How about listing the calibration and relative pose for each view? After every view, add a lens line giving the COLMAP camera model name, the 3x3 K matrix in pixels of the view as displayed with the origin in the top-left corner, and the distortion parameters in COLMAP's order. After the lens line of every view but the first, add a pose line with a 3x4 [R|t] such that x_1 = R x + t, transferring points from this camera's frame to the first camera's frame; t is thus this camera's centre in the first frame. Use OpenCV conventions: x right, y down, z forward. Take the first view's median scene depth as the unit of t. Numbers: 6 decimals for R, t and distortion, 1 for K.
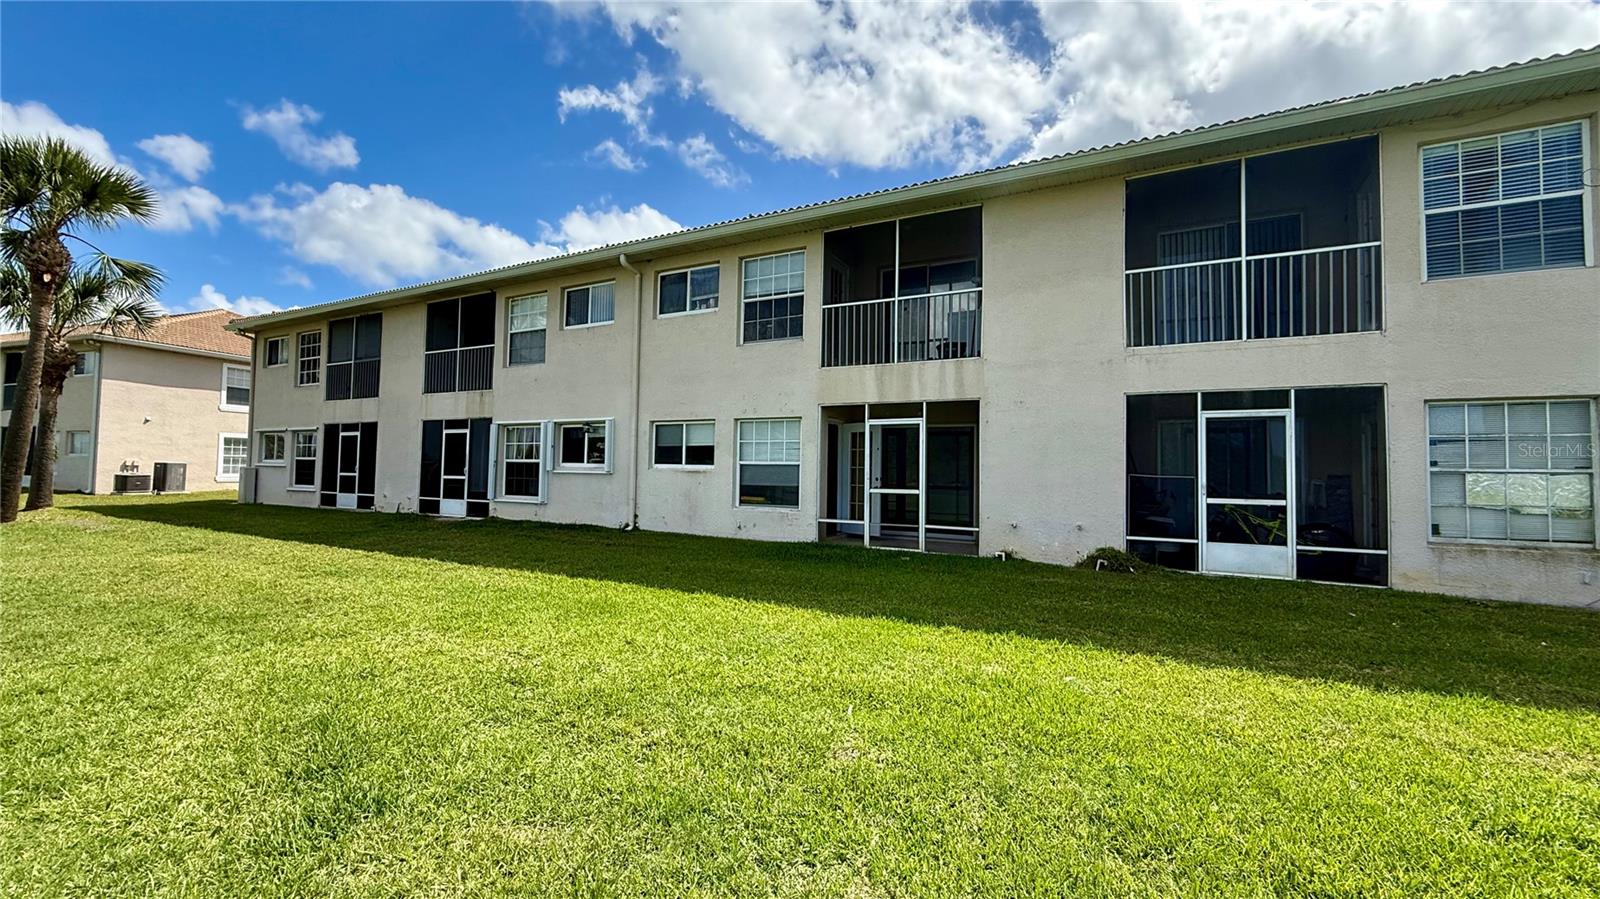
lens RADIAL K [[639.3, 0, 789.7], [0, 639.3, 451.9], [0, 0, 1]] dist [0.003032, 0.000879]
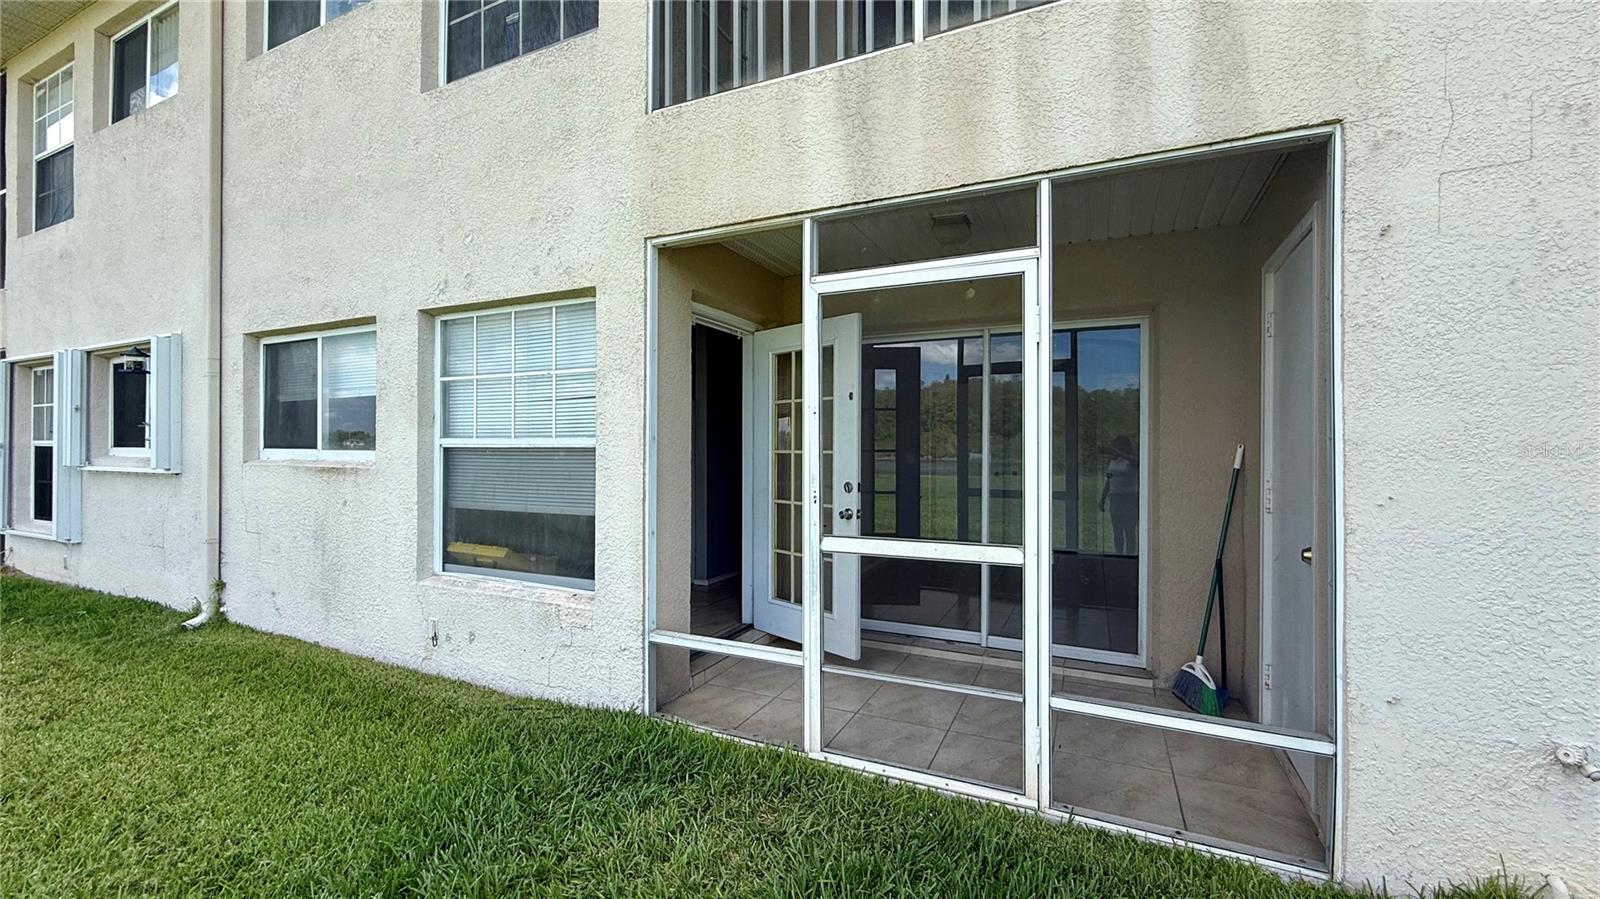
lens RADIAL K [[639.3, 0, 804.3], [0, 639.3, 448.8], [0, 0, 1]] dist [0.003032, 0.000879]
pose [[0.997550, -0.013384, 0.068661, 0.090915], [0.011176, 0.999411, 0.032438, 0.011761], [-0.069055, -0.031591, 0.997113, 0.669421]]
